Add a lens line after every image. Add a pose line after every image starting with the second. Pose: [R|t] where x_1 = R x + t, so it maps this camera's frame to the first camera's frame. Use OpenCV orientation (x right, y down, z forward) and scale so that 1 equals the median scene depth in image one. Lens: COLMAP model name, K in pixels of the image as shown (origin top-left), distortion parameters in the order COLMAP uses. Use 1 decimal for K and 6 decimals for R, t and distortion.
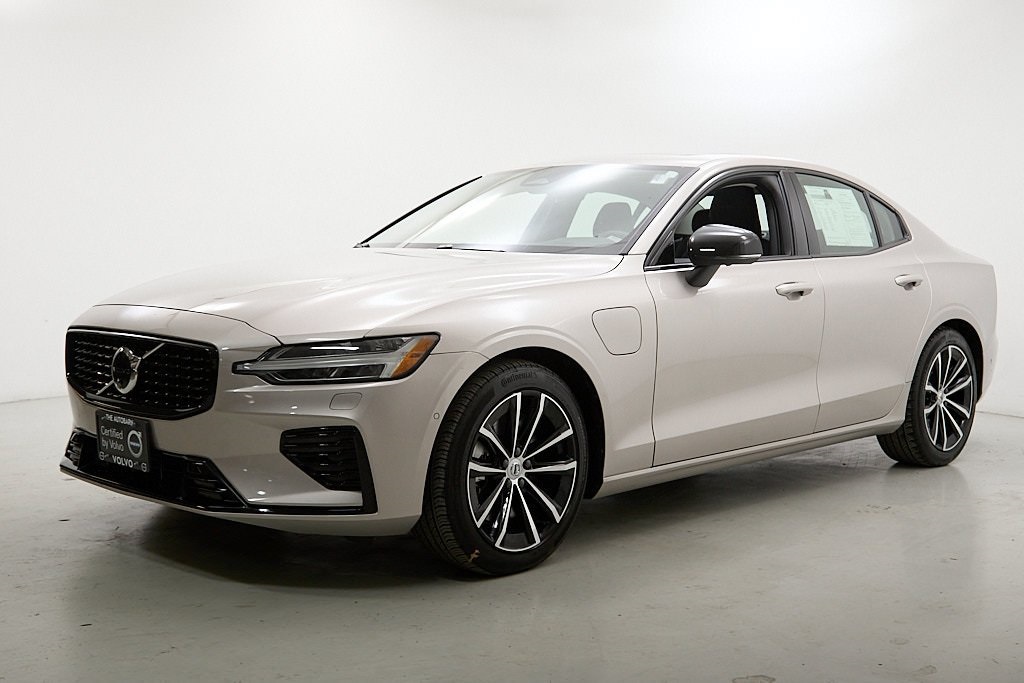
lens RADIAL K [[1170.6, 0, 504.2], [0, 1170.6, 340.5], [0, 0, 1]] dist [0.048016, 0.000000]
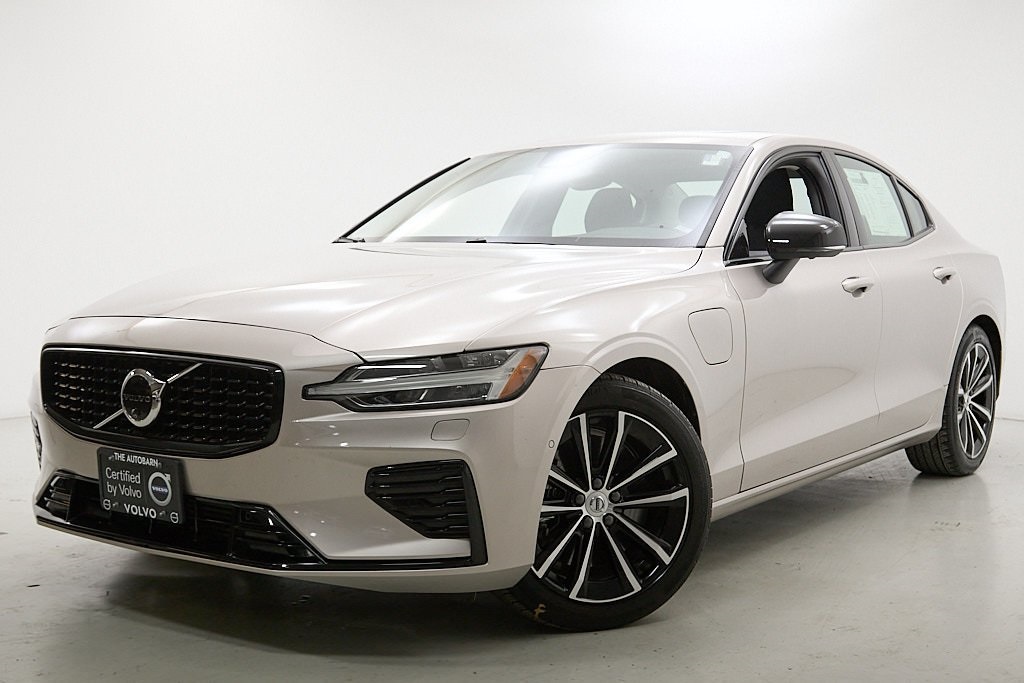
lens RADIAL K [[1308.0, 0, 513.6], [0, 1308.0, 338.1], [0, 0, 1]] dist [-0.073624, 0.000000]
pose [[0.988911, -0.020722, 0.147059, -0.198844], [0.021471, 0.999763, -0.003510, -0.006808], [-0.146951, 0.006628, 0.989122, 0.083584]]
